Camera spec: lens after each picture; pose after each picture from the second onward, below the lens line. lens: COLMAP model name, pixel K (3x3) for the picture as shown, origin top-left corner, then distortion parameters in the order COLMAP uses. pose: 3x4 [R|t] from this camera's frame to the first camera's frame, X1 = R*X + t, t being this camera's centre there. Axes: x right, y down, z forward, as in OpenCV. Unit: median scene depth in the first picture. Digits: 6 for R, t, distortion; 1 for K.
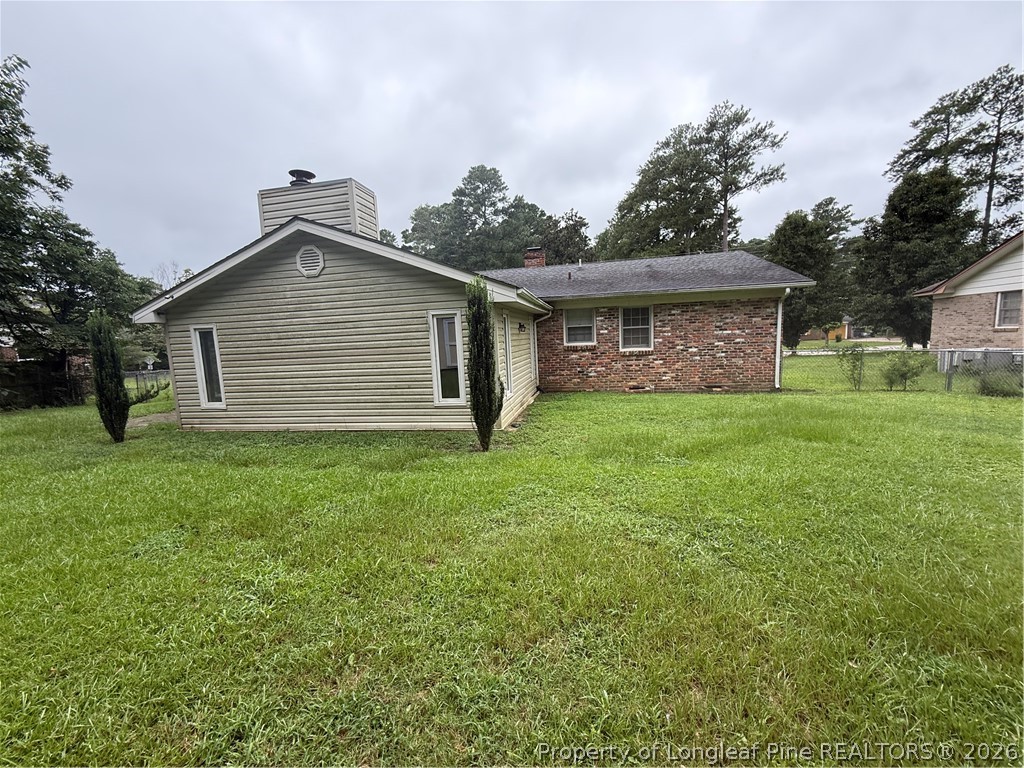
lens RADIAL K [[407.4, 0, 514.4], [0, 407.4, 382.8], [0, 0, 1]] dist [-0.000970, 0.000383]
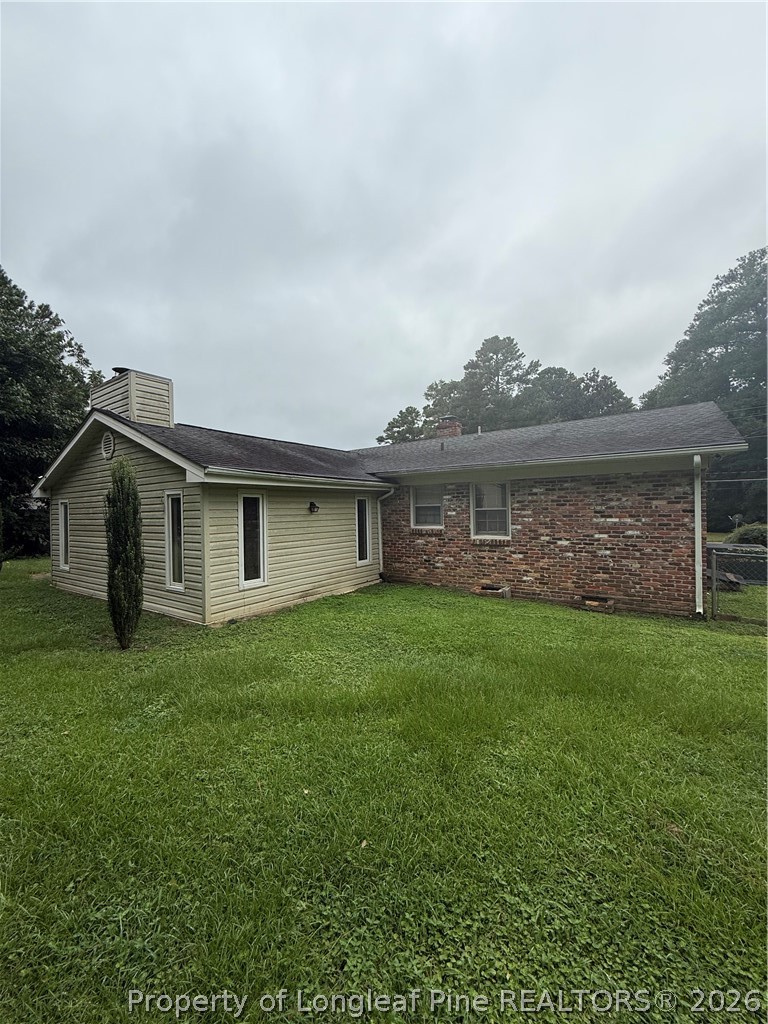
lens RADIAL K [[407.4, 0, 383.1], [0, 407.4, 508.5], [0, 0, 1]] dist [-0.000970, 0.000383]
pose [[0.912012, 0.025918, -0.409343, 0.424627], [-0.069528, 0.993327, -0.092013, -0.051009], [0.404227, 0.112378, 0.907729, 0.207641]]
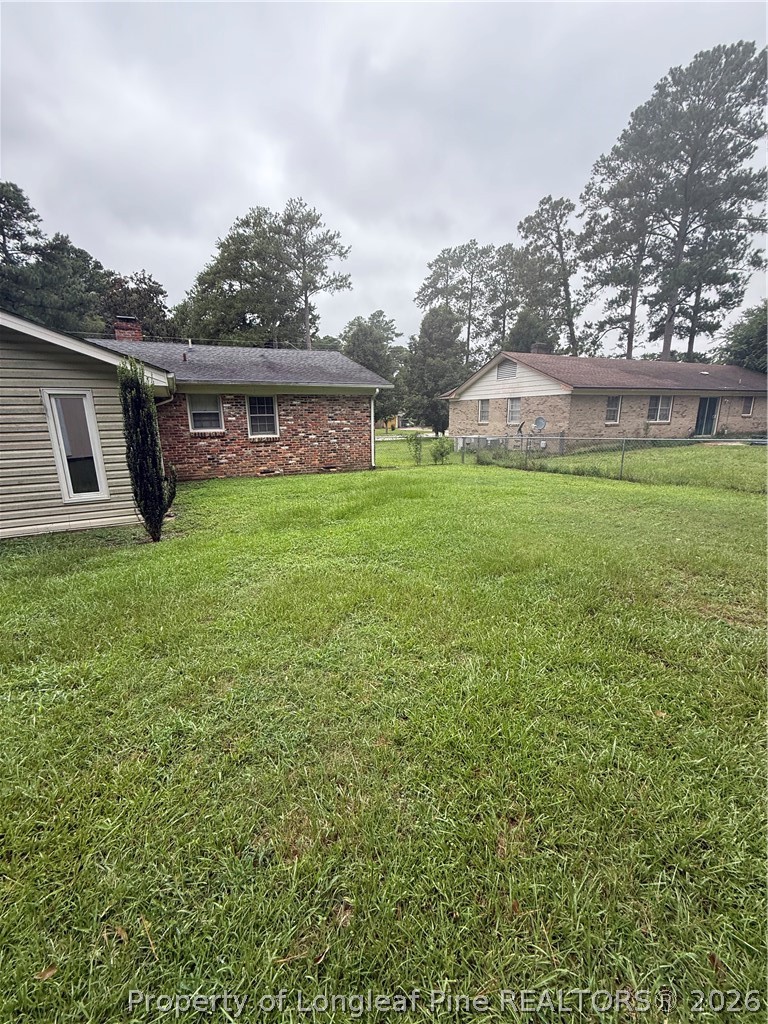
lens RADIAL K [[407.4, 0, 383.5], [0, 407.4, 507.6], [0, 0, 1]] dist [-0.000970, 0.000383]
pose [[0.792194, -0.104574, 0.601242, -0.116787], [0.048773, 0.992907, 0.108433, 0.003892], [-0.608317, -0.056576, 0.791675, -0.054105]]
